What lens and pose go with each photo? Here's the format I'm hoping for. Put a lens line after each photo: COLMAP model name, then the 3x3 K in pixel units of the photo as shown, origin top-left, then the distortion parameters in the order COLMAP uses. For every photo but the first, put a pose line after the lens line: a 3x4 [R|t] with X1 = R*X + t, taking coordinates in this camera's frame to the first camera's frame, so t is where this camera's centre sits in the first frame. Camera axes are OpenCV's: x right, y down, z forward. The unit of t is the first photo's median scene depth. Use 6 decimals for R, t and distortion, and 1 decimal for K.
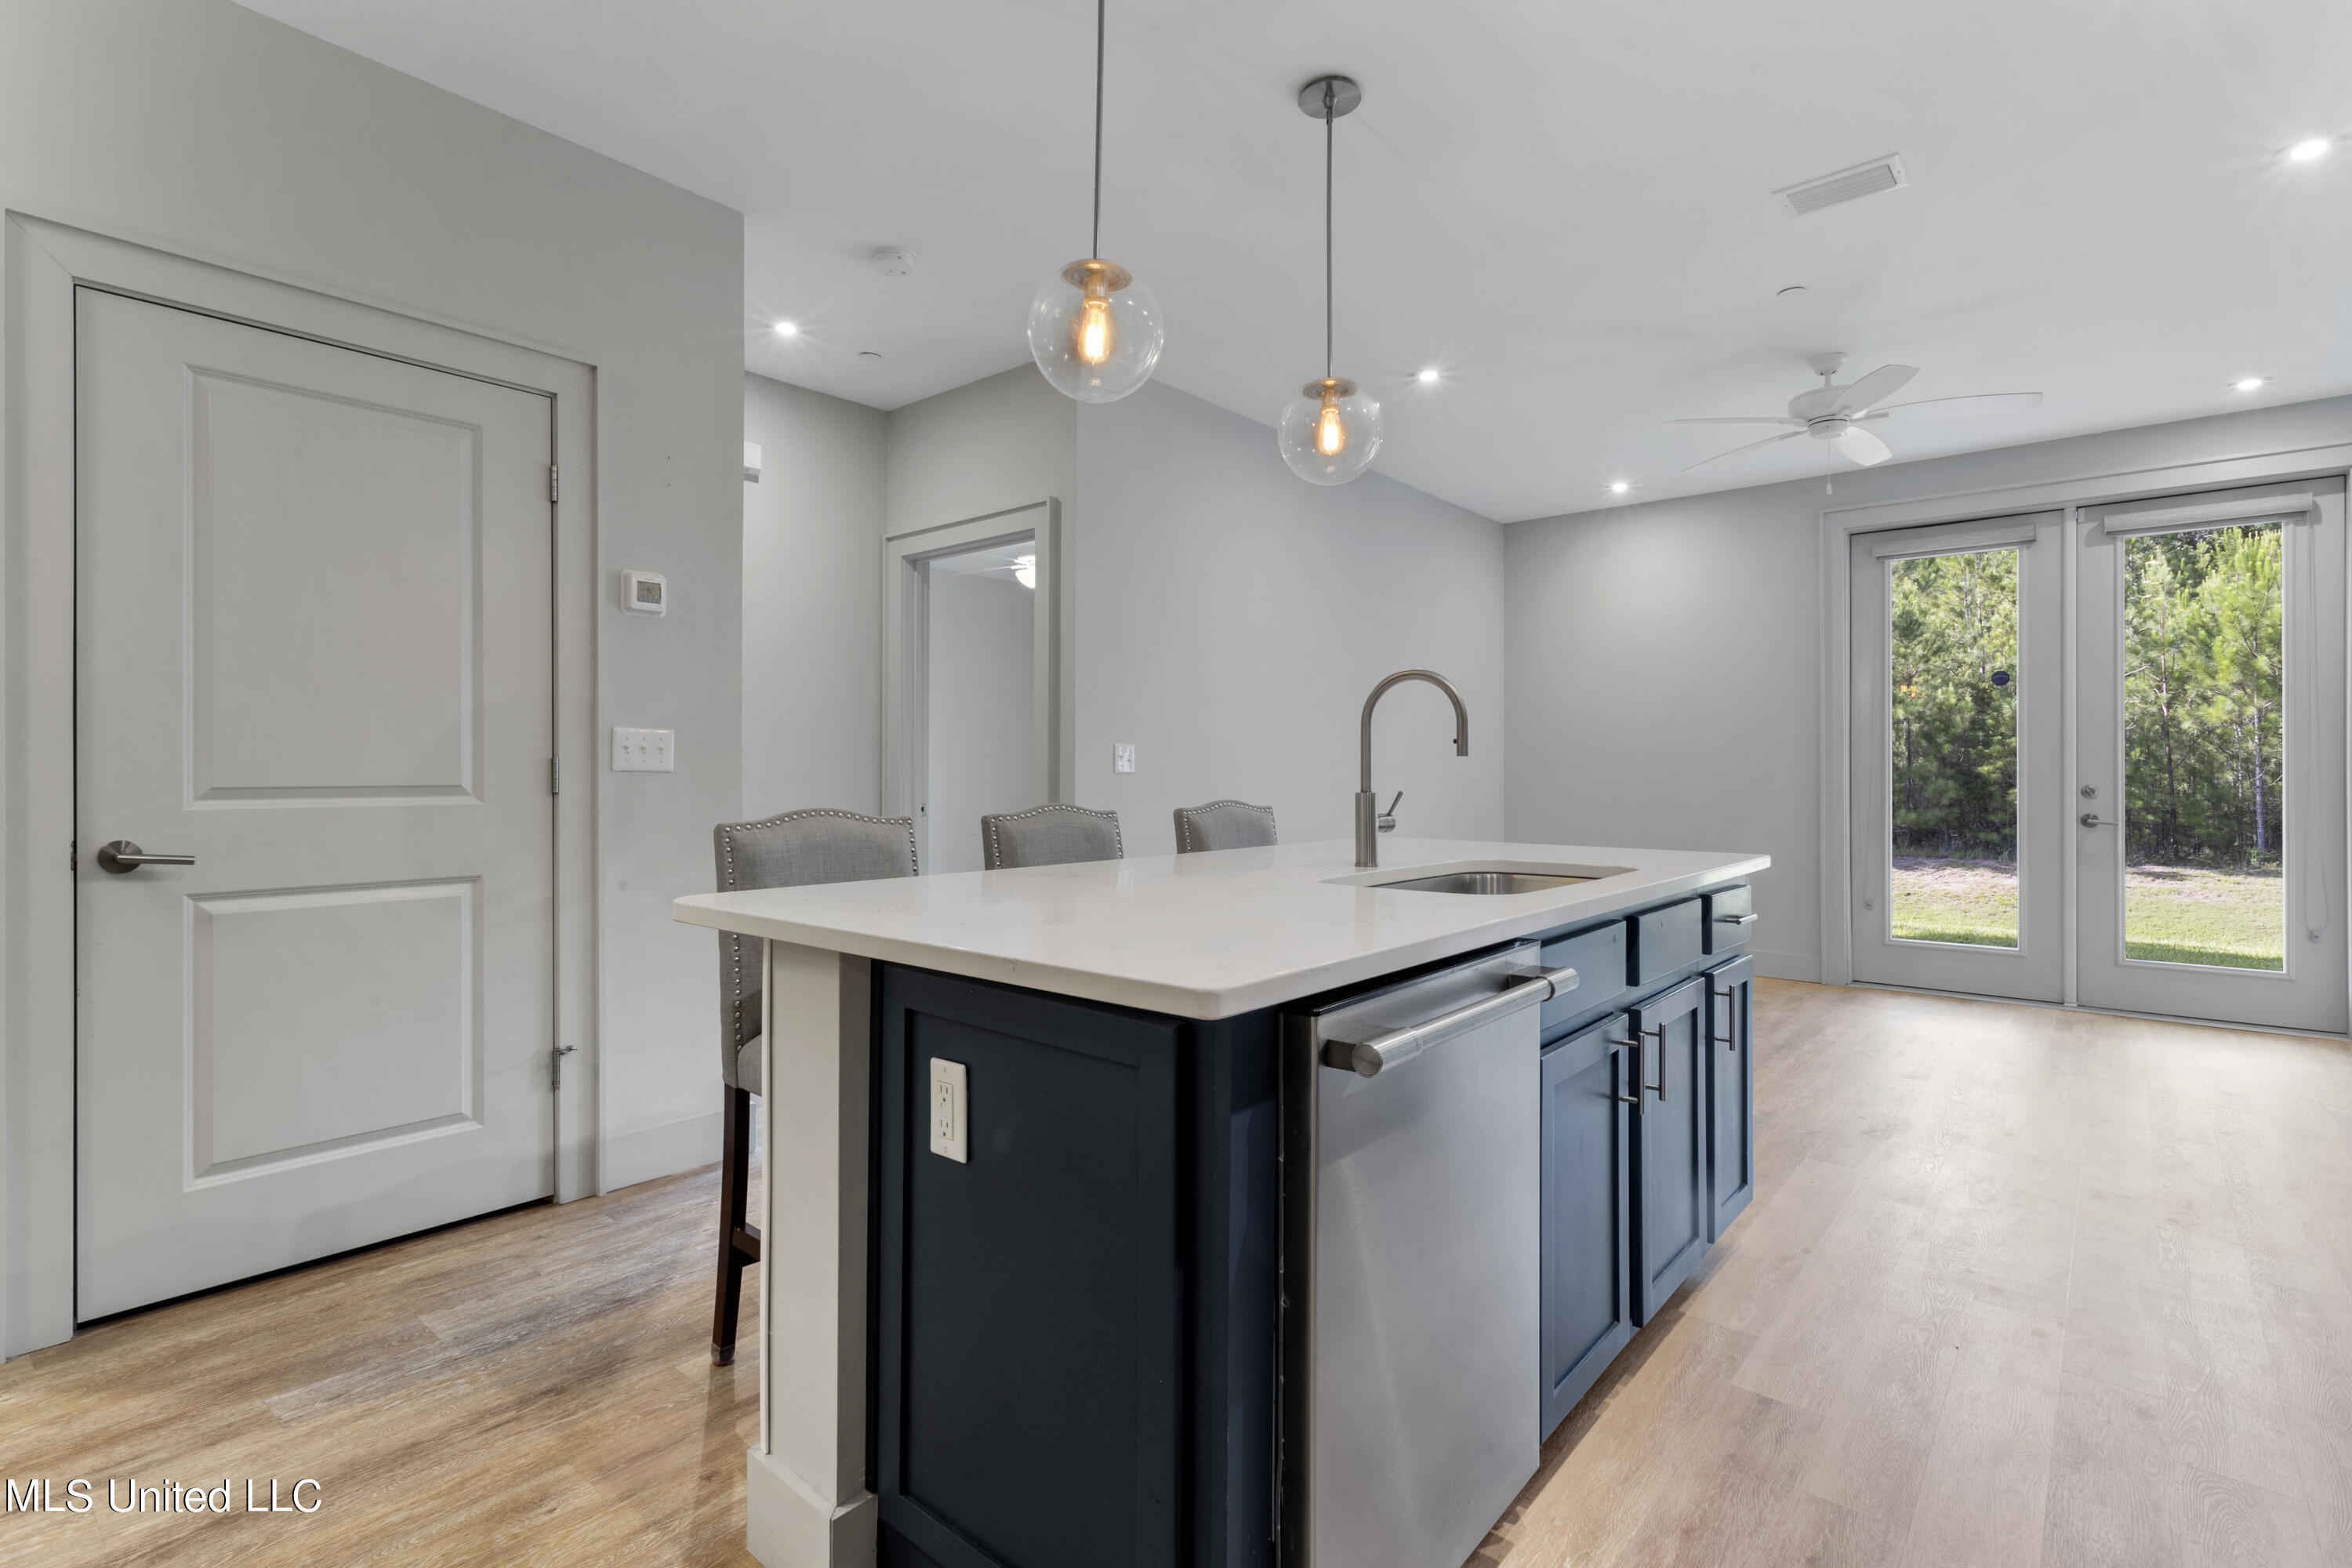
lens RADIAL K [[1115.0, 0, 1170.3], [0, 1115.0, 770.6], [0, 0, 1]] dist [-0.001685, 0.003204]
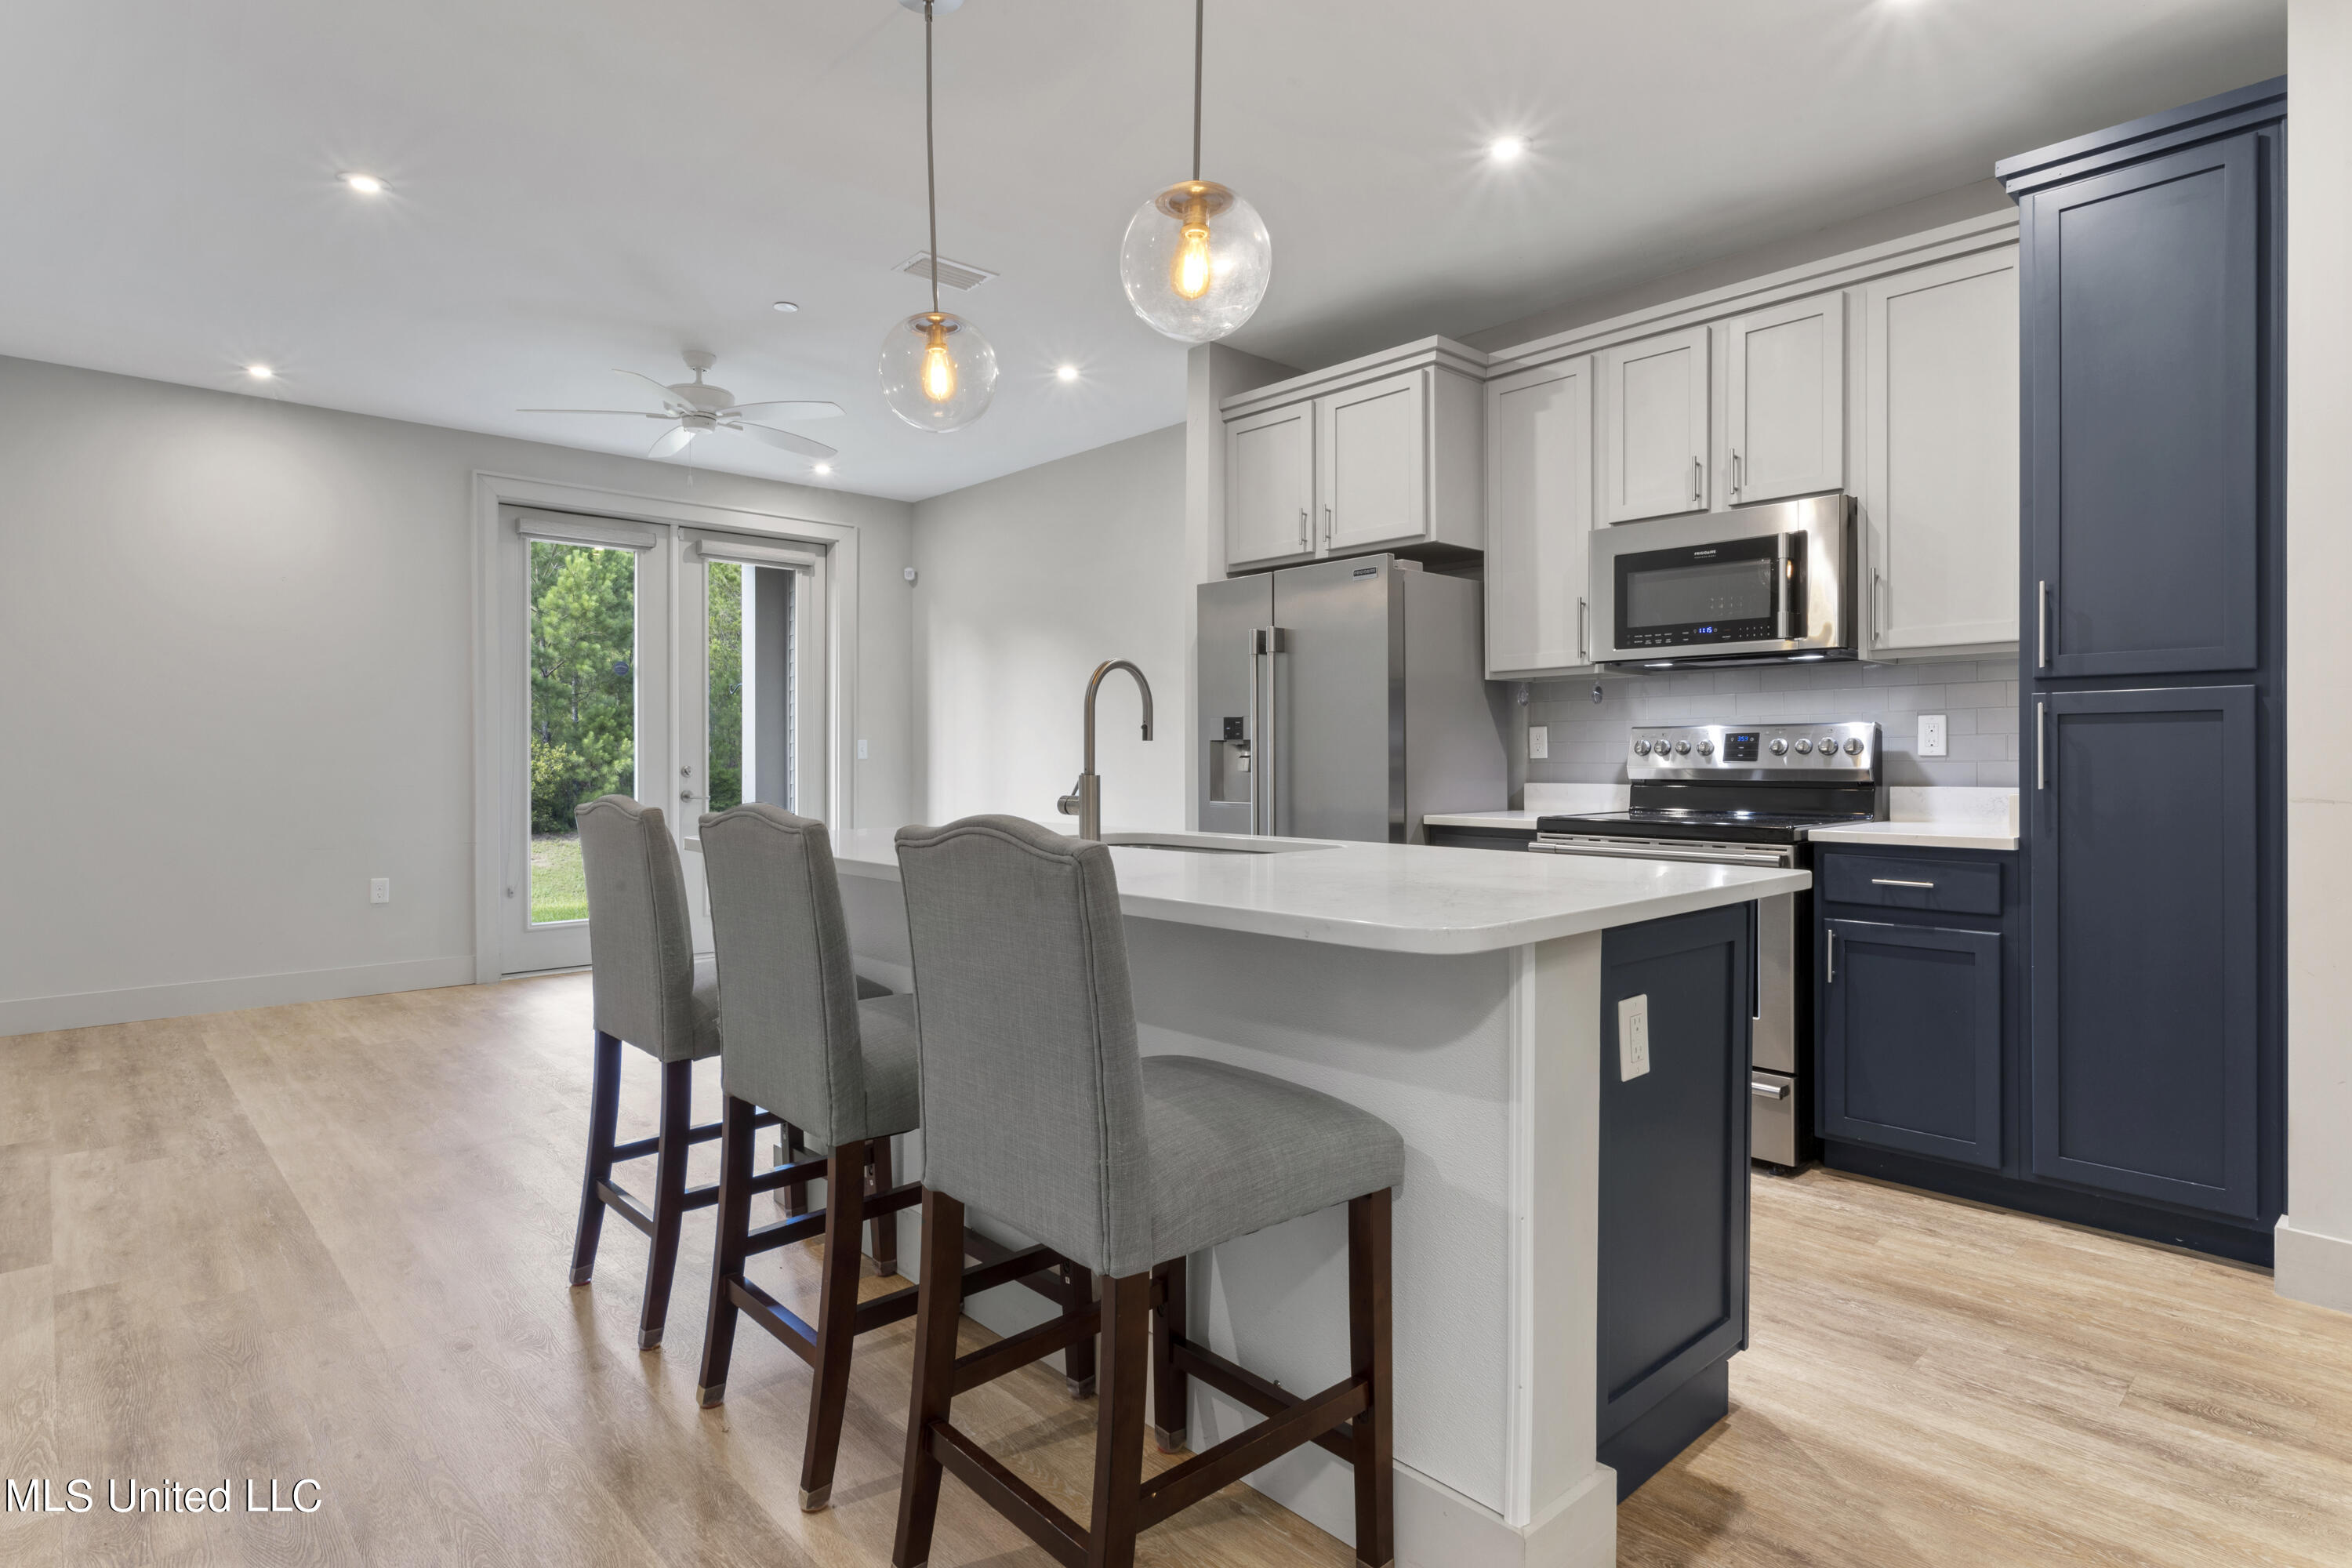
lens RADIAL K [[1225.6, 0, 1175.1], [0, 1225.6, 763.6], [0, 0, 1]] dist [-0.004813, -0.001119]
pose [[0.115699, -0.005920, 0.993267, -0.405805], [-0.003306, 0.999974, 0.006345, 0.000945], [-0.993279, -0.004018, 0.115677, 0.350275]]
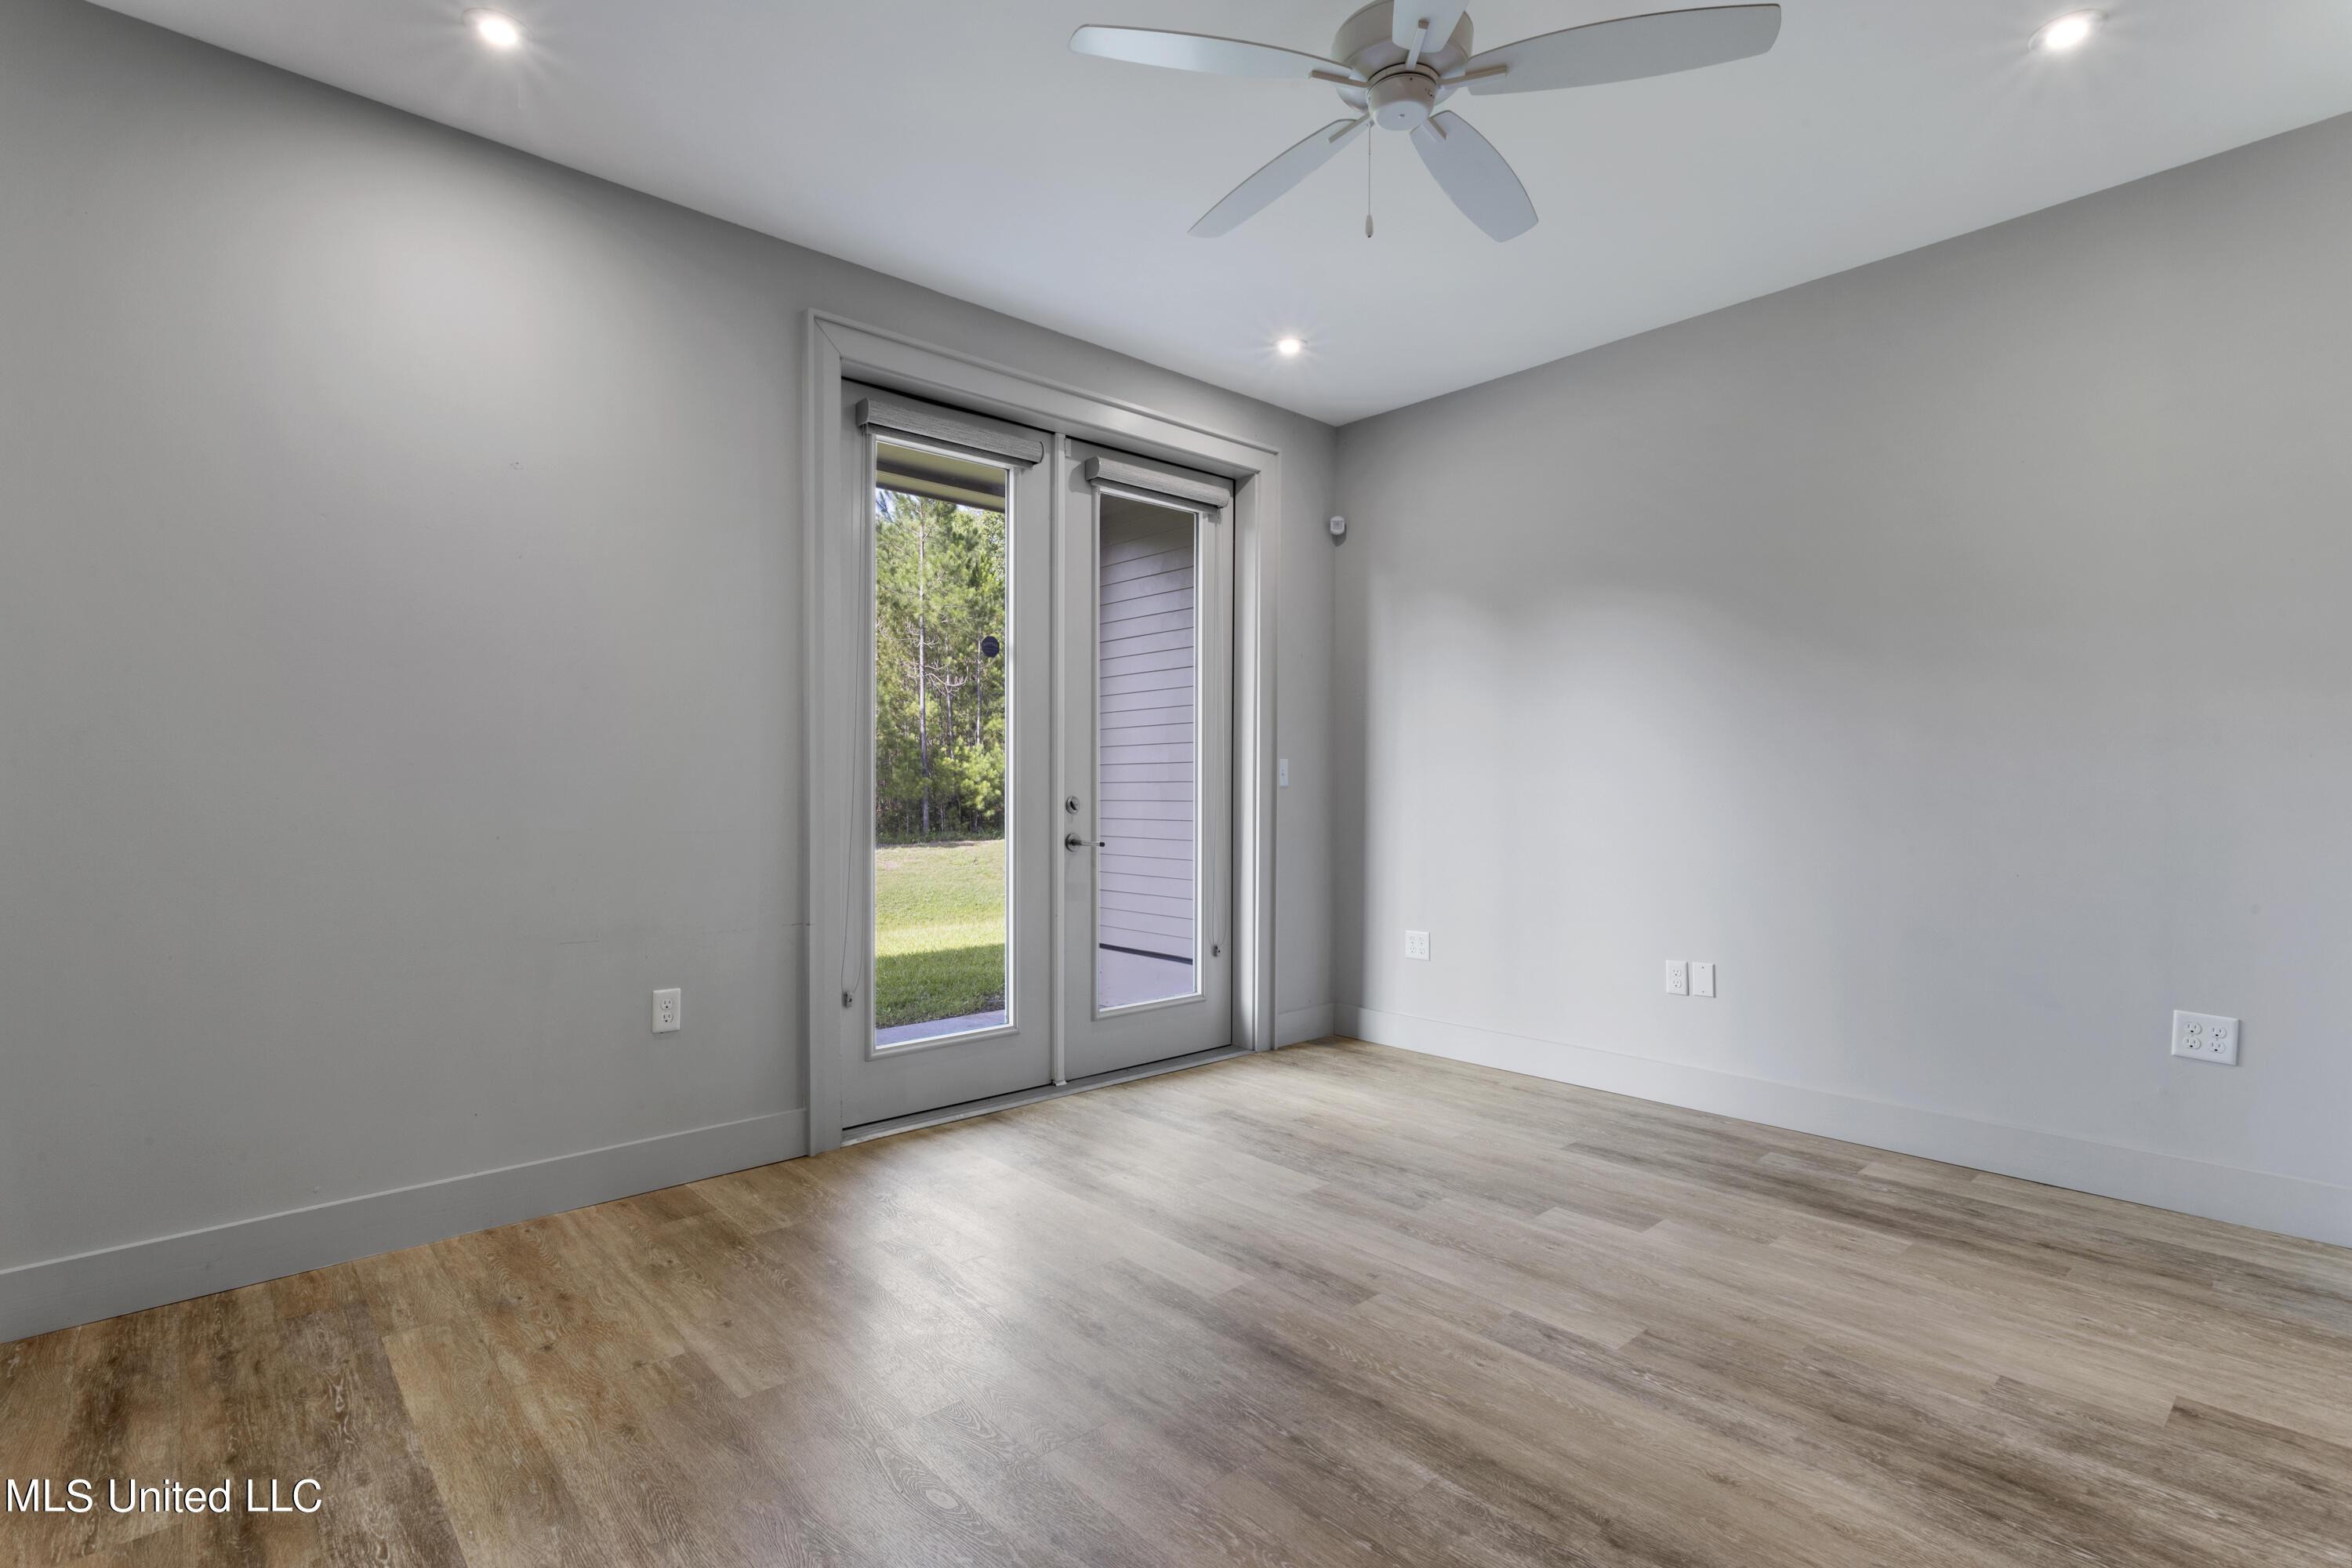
lens RADIAL K [[1115.0, 0, 1169.1], [0, 1115.0, 784.5], [0, 0, 1]] dist [-0.001685, 0.003204]
pose [[0.132575, -0.002223, 0.991170, 0.058869], [-0.006968, 0.999971, 0.003174, 0.002291], [-0.991148, -0.007328, 0.132556, 0.851451]]
